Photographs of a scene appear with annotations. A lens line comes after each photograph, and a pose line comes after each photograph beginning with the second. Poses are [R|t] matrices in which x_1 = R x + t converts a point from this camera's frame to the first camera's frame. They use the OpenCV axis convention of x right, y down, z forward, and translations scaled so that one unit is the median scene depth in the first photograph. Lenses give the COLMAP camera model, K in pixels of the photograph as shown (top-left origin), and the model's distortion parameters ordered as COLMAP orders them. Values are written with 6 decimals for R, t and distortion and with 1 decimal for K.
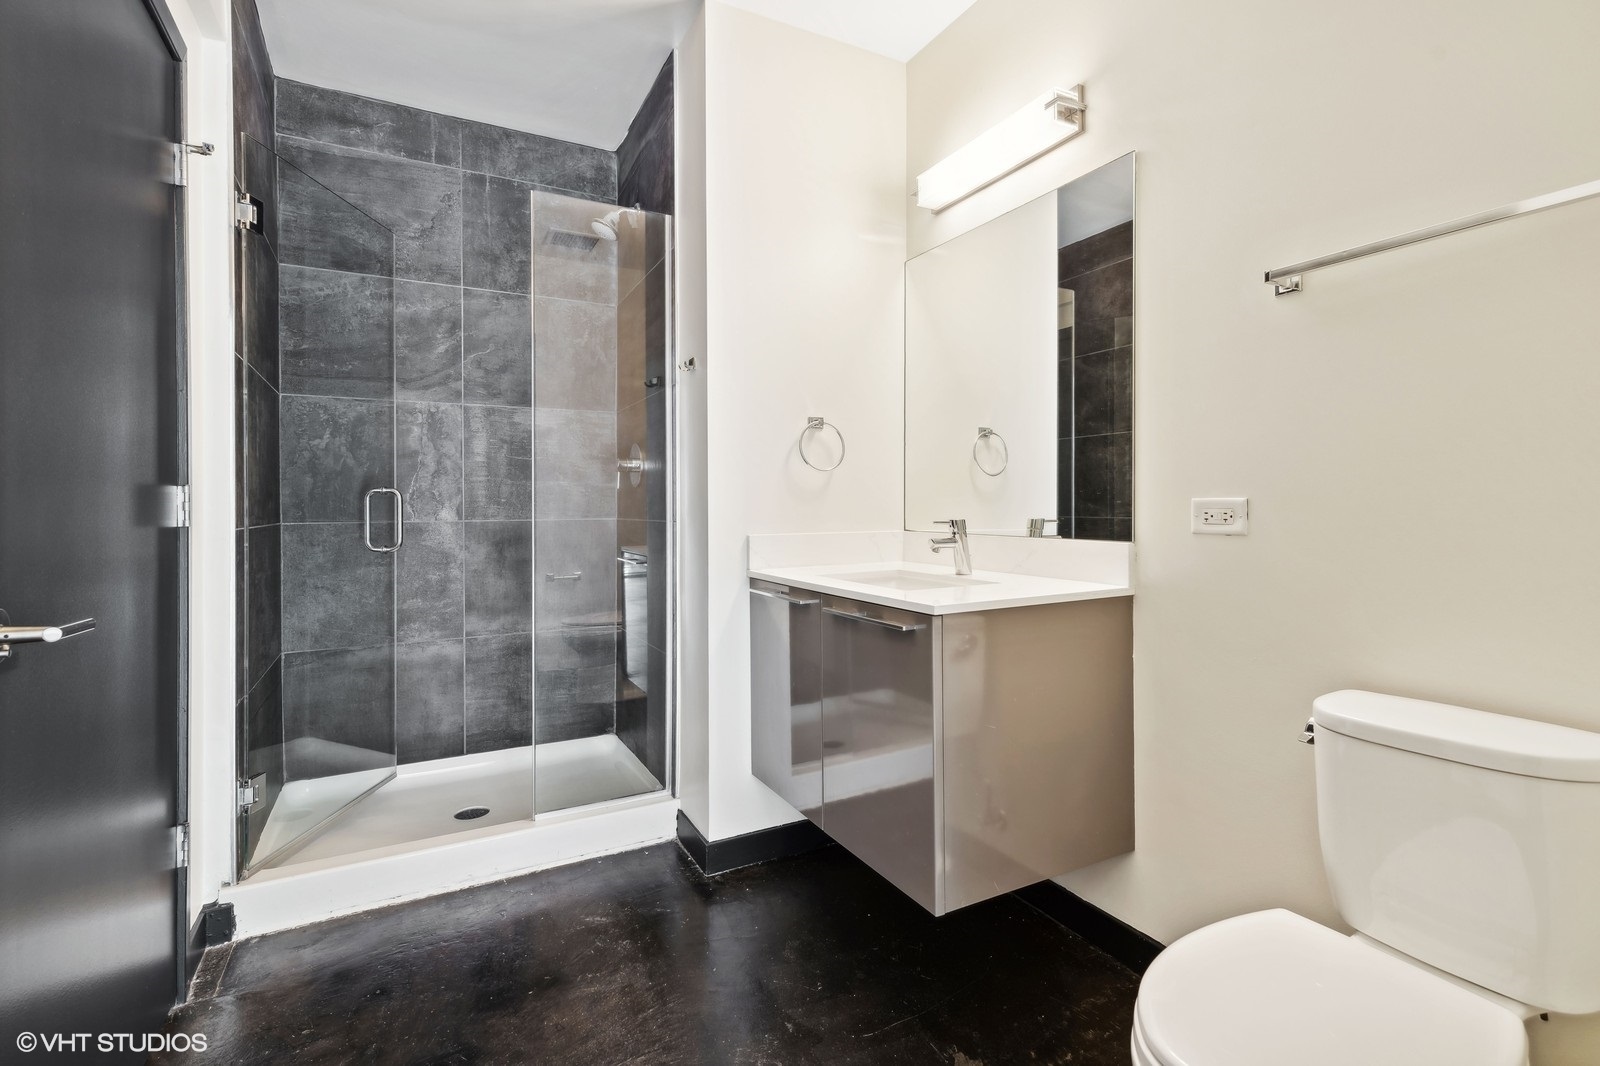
lens RADIAL K [[726.0, 0, 804.0], [0, 726.0, 517.9], [0, 0, 1]] dist [-0.001059, 0.001684]
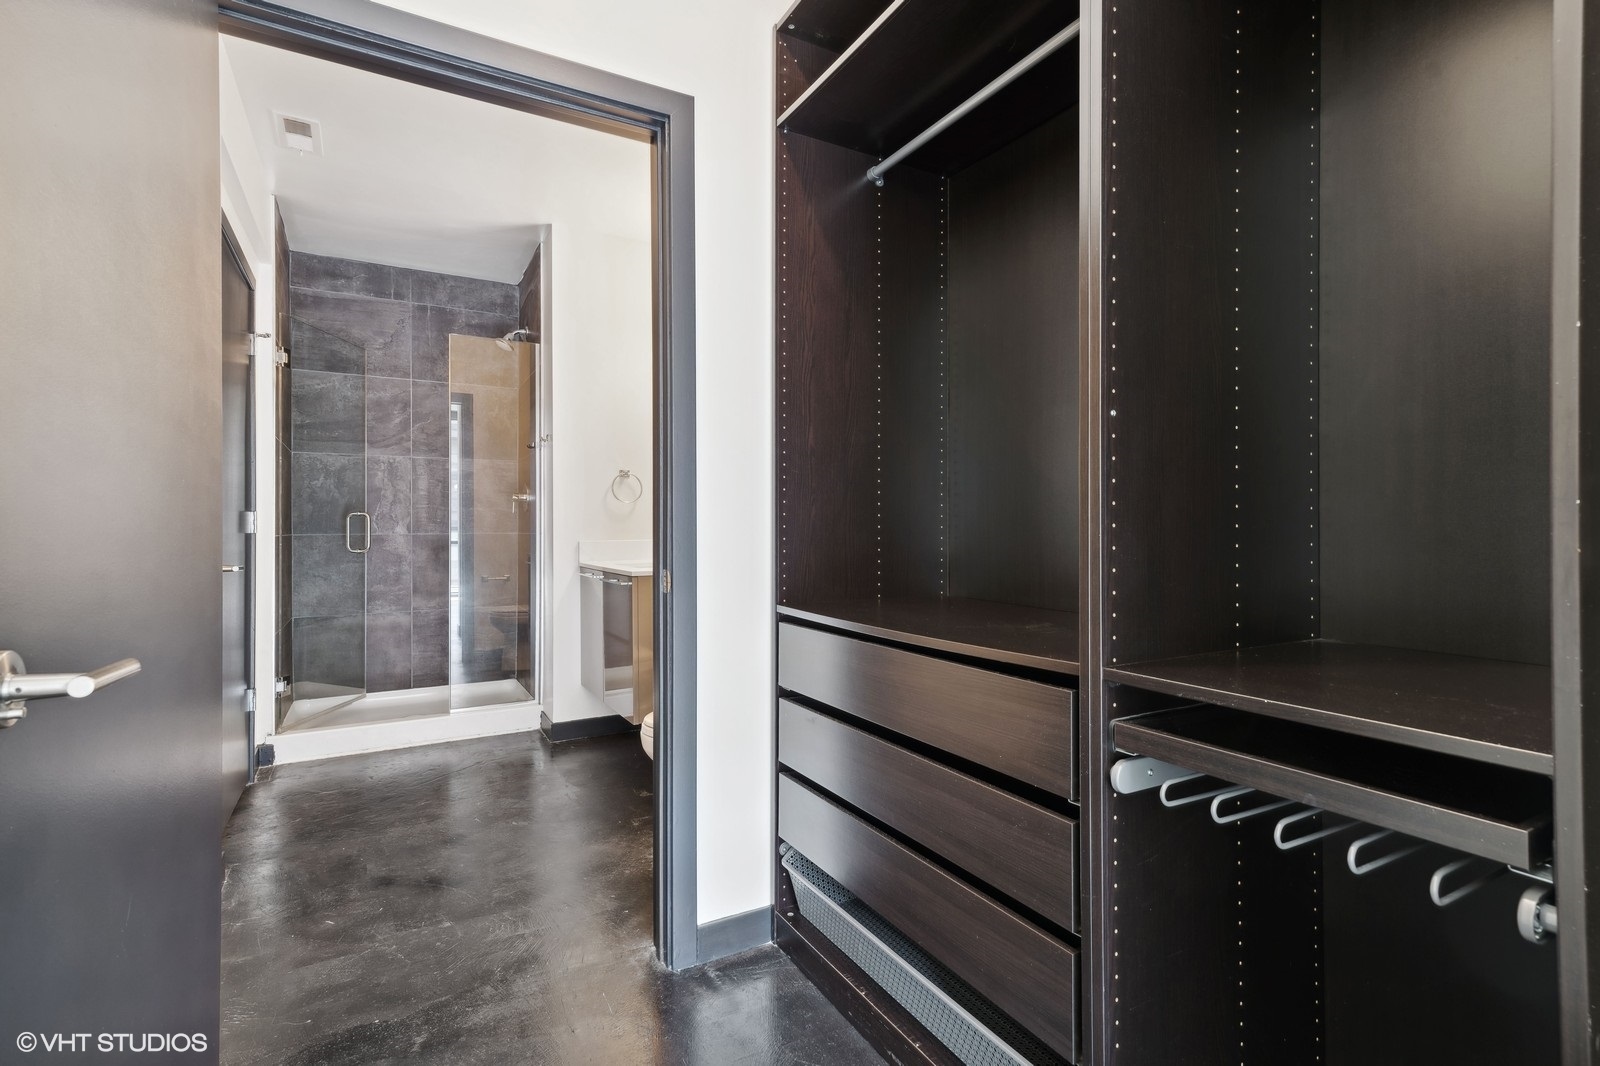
lens RADIAL K [[726.0, 0, 792.9], [0, 726.0, 537.1], [0, 0, 1]] dist [-0.001059, 0.001684]
pose [[0.999809, 0.001966, 0.019446, 0.316149], [-0.001881, 0.999989, -0.004394, 0.017128], [-0.019454, 0.004356, 0.999801, -0.563943]]
